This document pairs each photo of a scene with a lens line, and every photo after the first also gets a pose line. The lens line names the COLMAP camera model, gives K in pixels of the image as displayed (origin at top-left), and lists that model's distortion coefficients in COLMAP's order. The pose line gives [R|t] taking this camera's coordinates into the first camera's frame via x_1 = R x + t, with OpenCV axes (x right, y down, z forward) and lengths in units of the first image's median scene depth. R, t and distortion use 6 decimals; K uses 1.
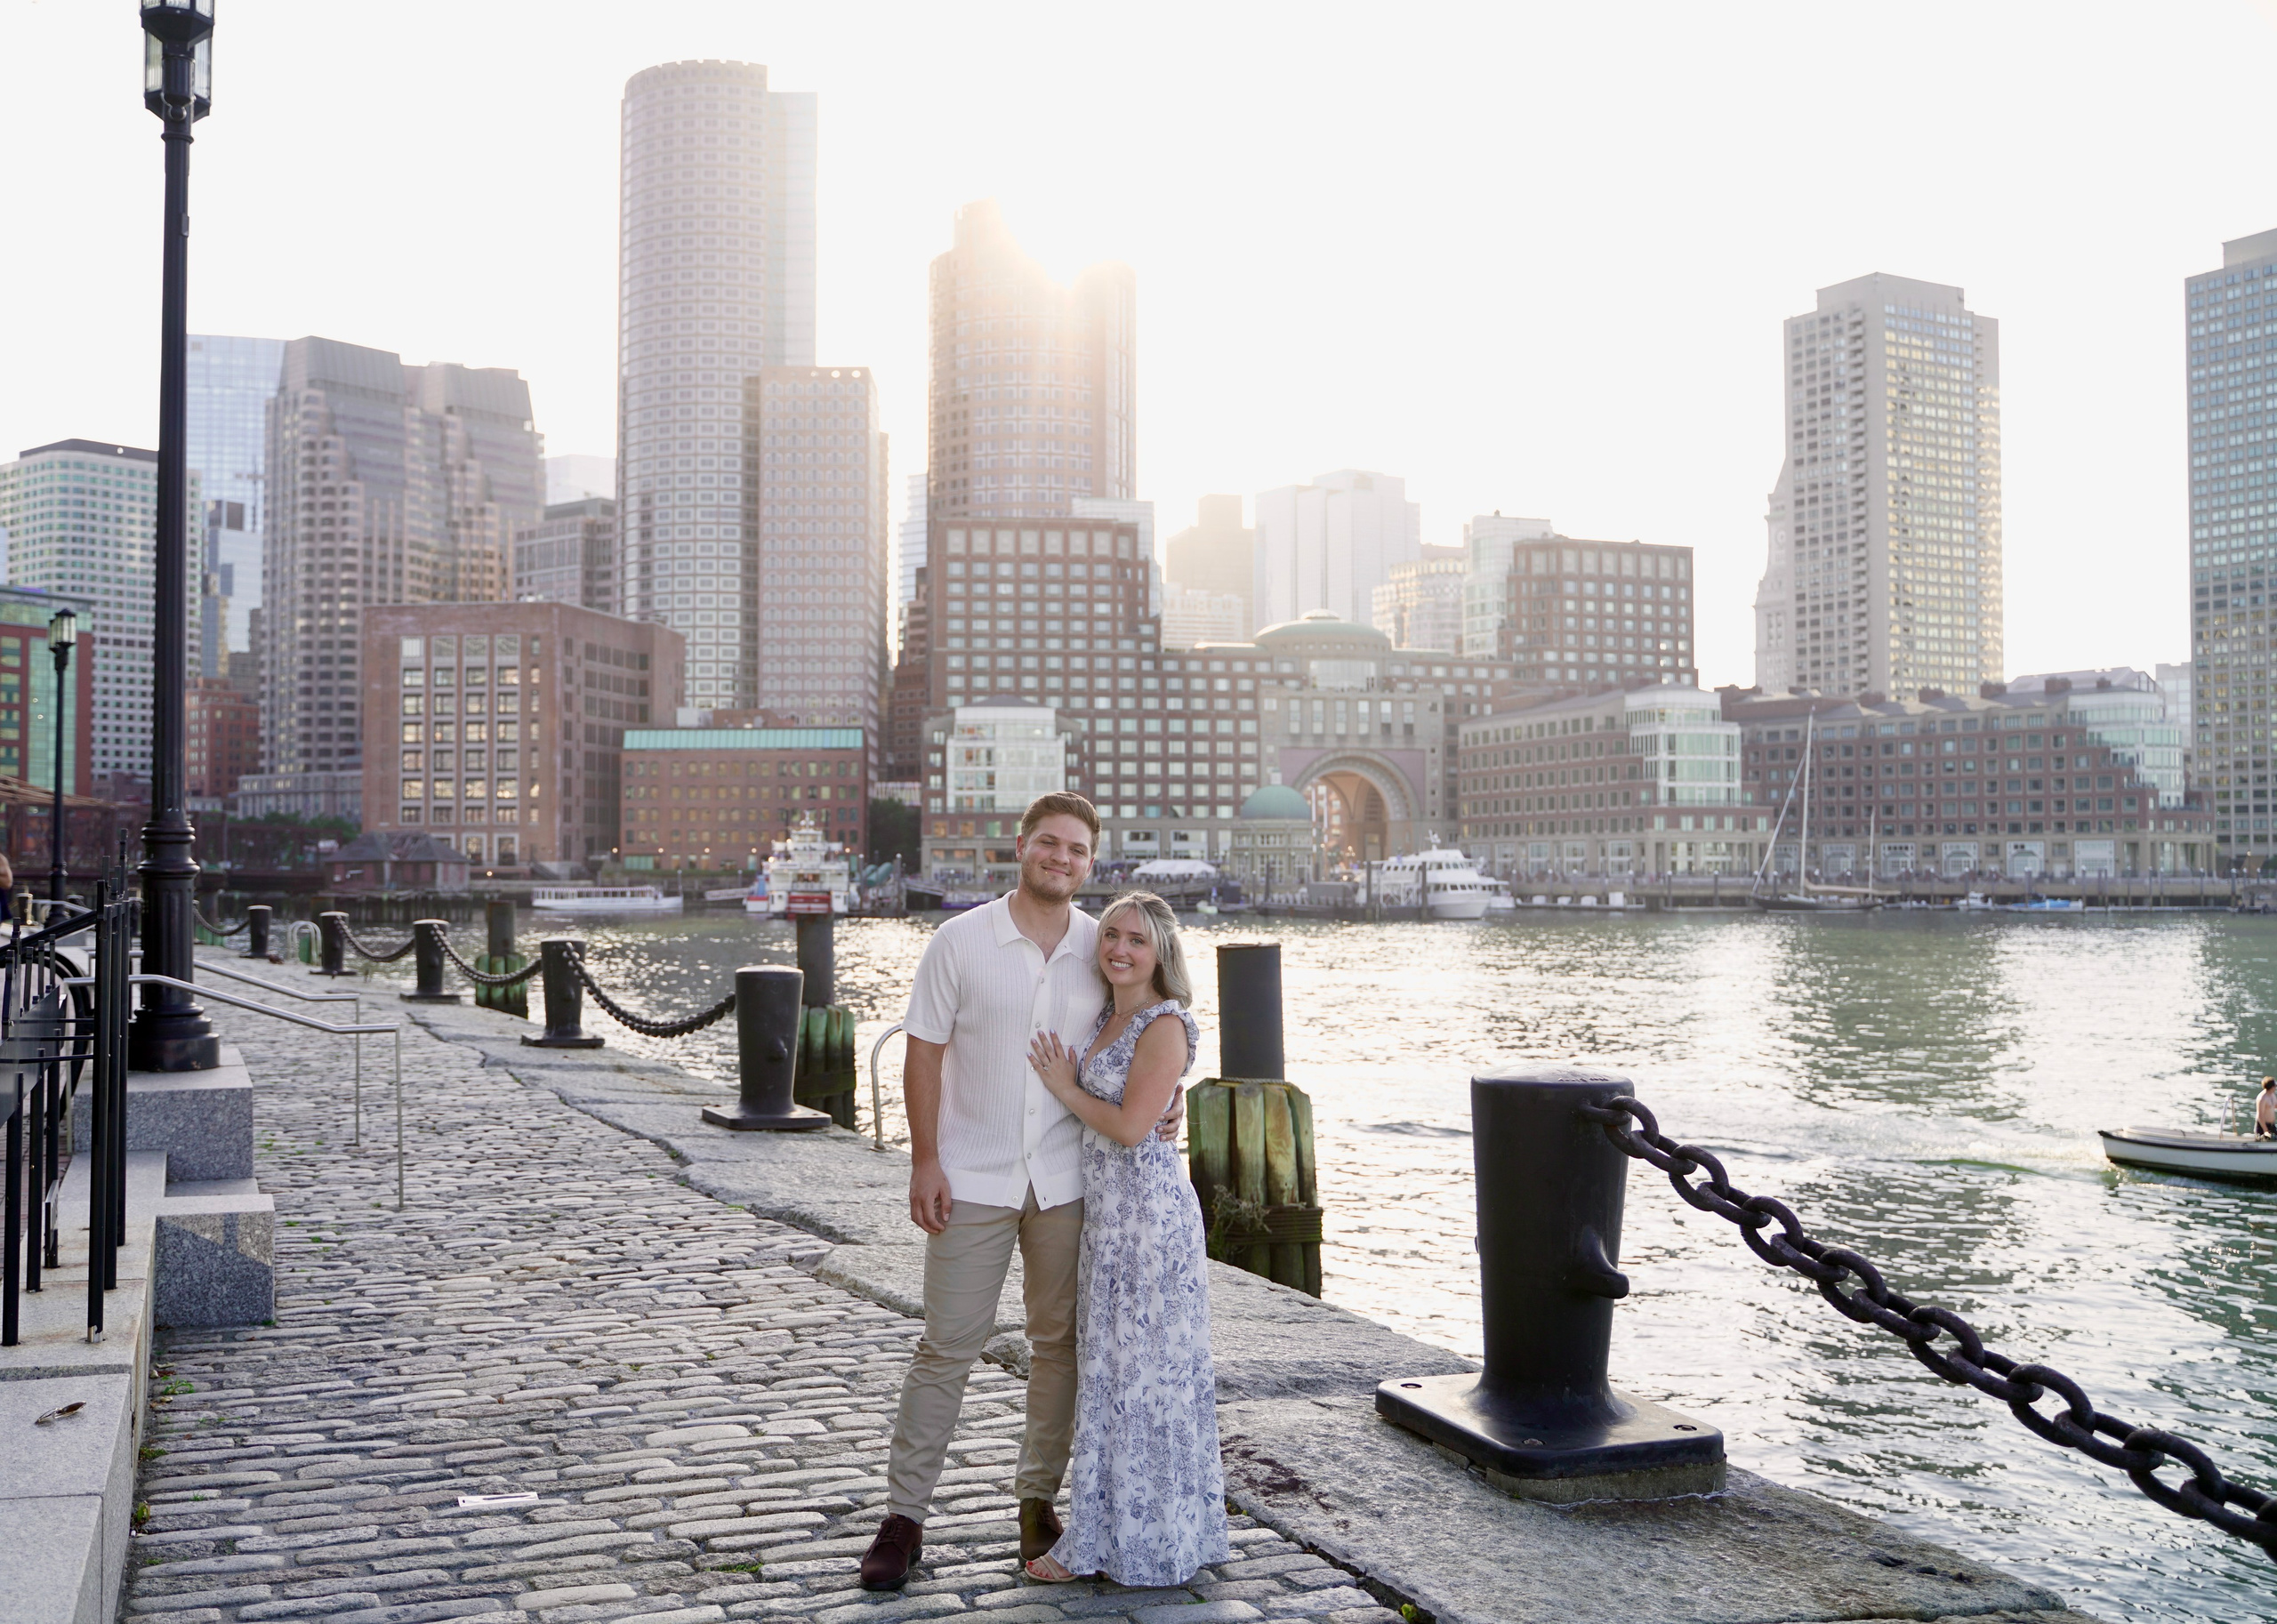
lens RADIAL K [[2201.6, 0, 1054.0], [0, 2201.6, 813.6], [0, 0, 1]] dist [-0.084586, 0.111888]
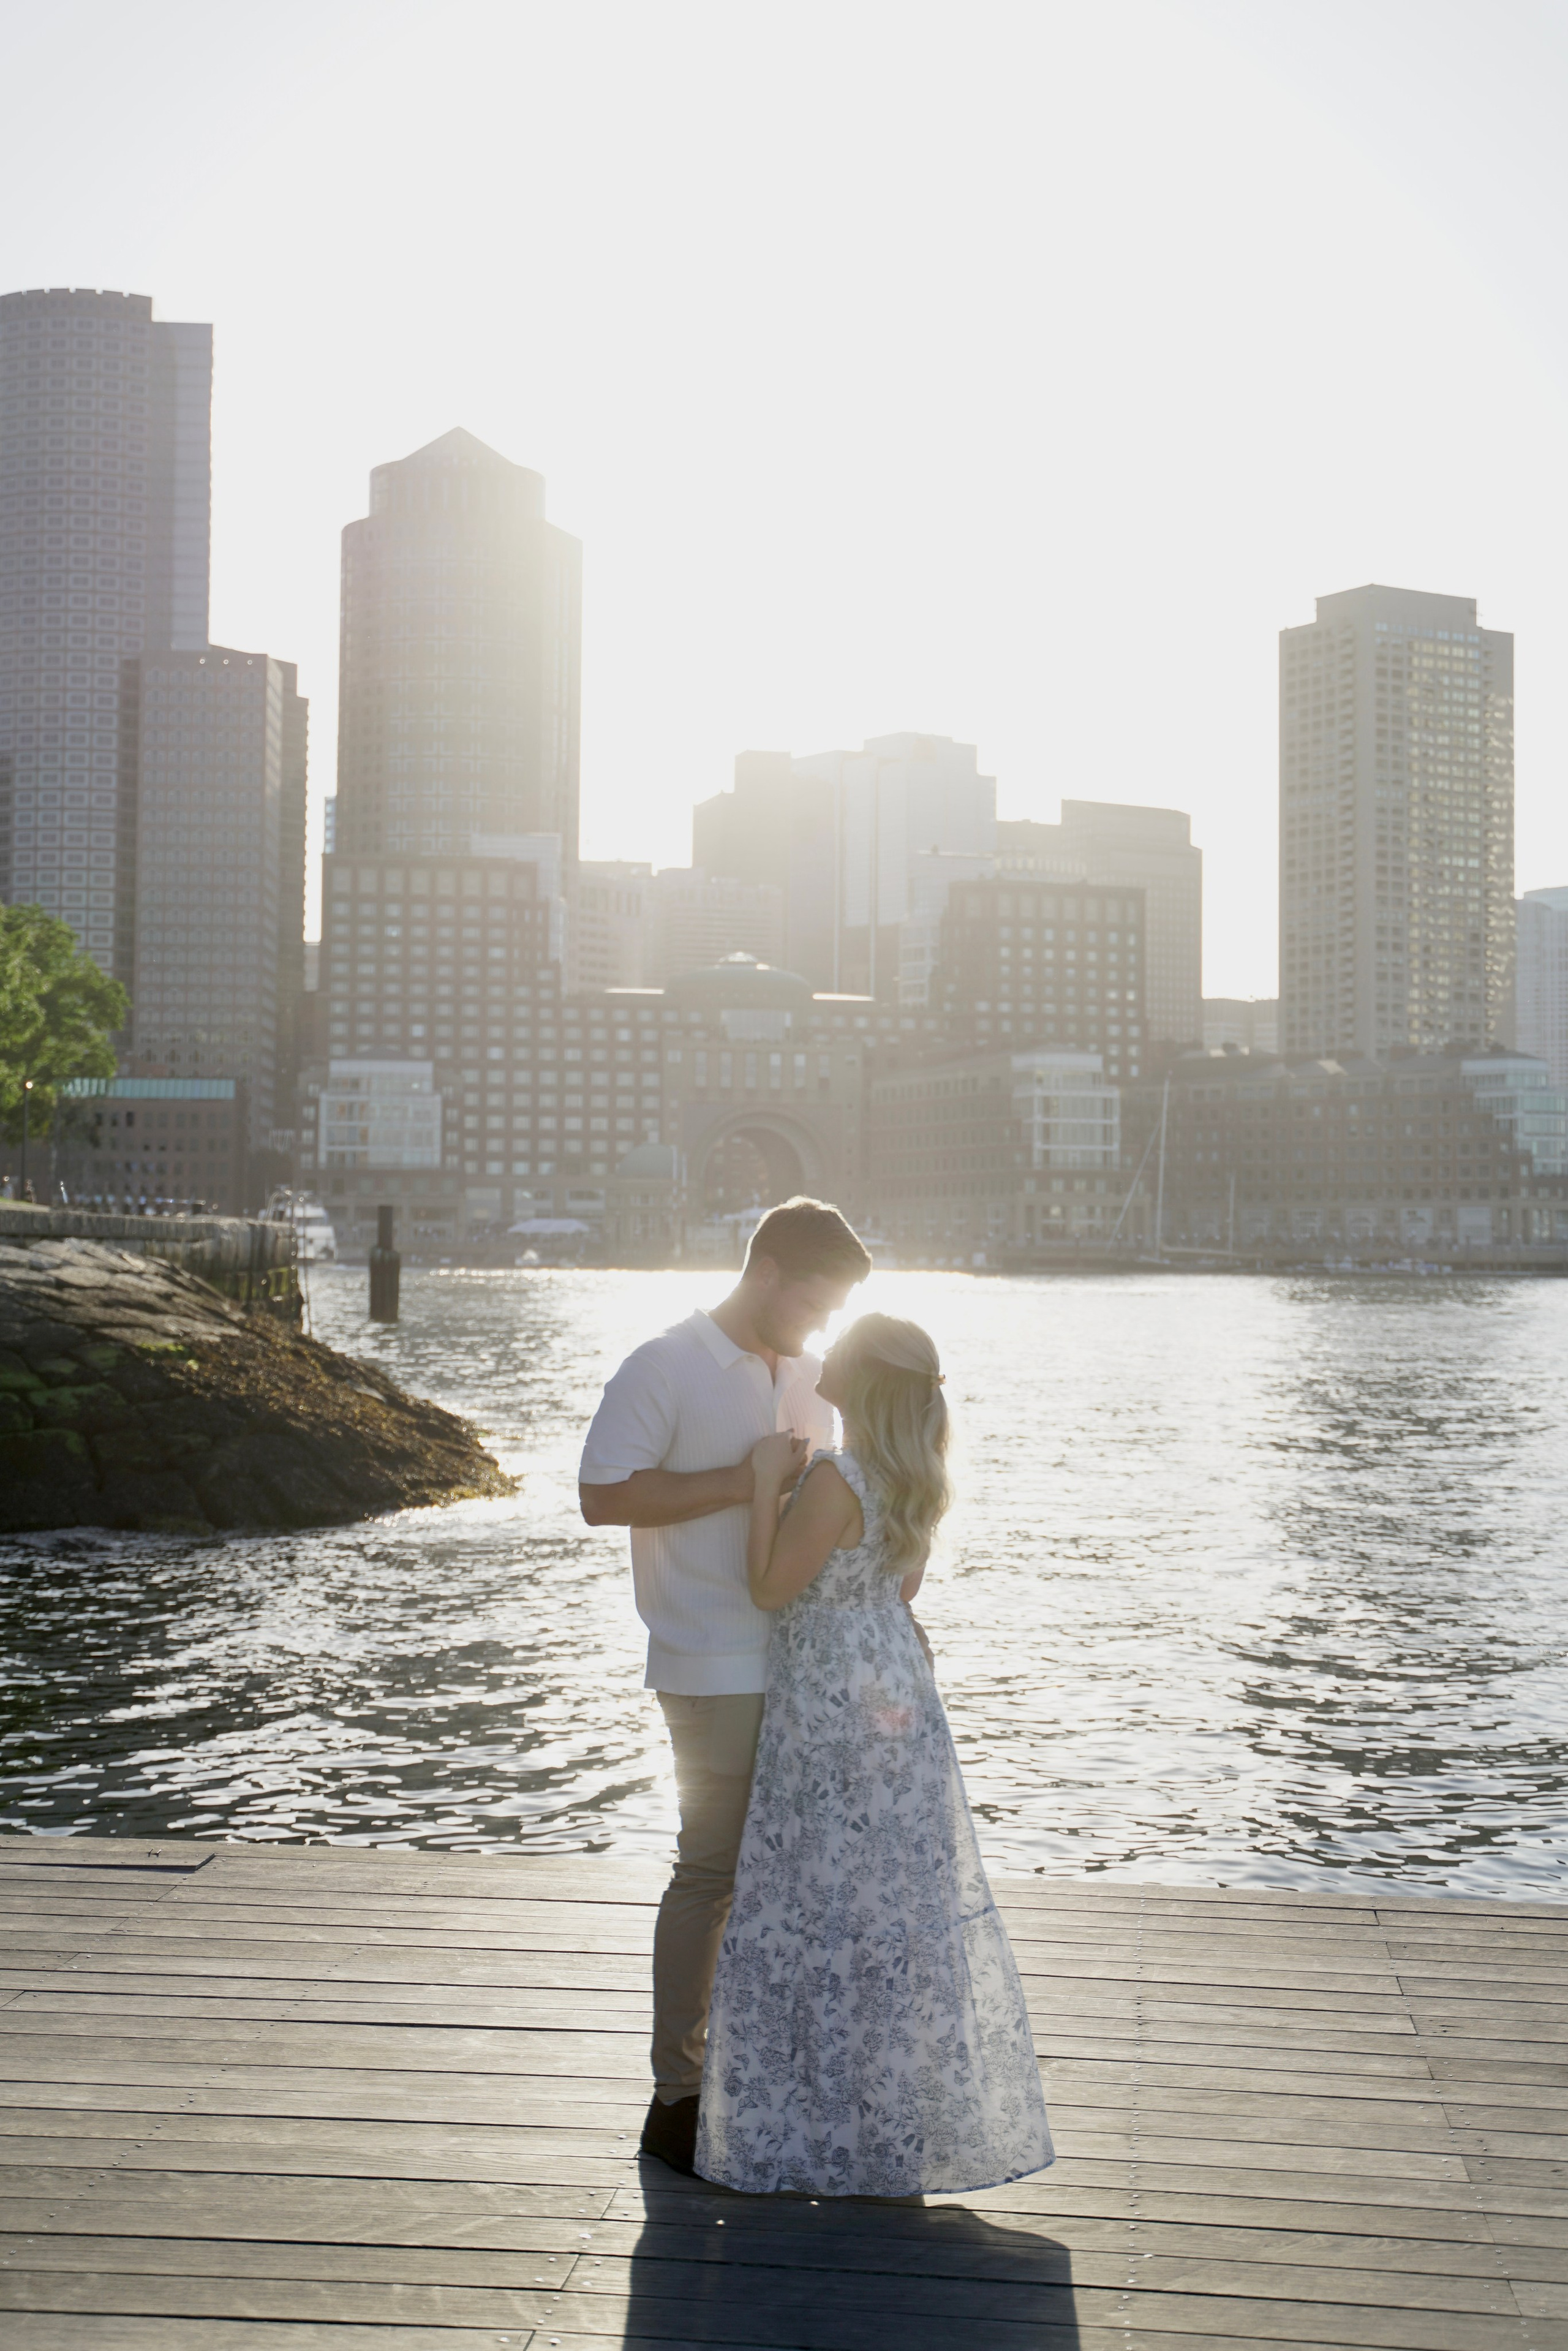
lens RADIAL K [[3094.7, 0, 795.1], [0, 3094.7, 1086.4], [0, 0, 1]] dist [0.011884, 0.015871]
pose [[0.997470, 0.011066, 0.070224, 0.056118], [-0.009320, 0.999640, -0.025151, -0.003575], [-0.070477, 0.024433, 0.997214, -0.328584]]
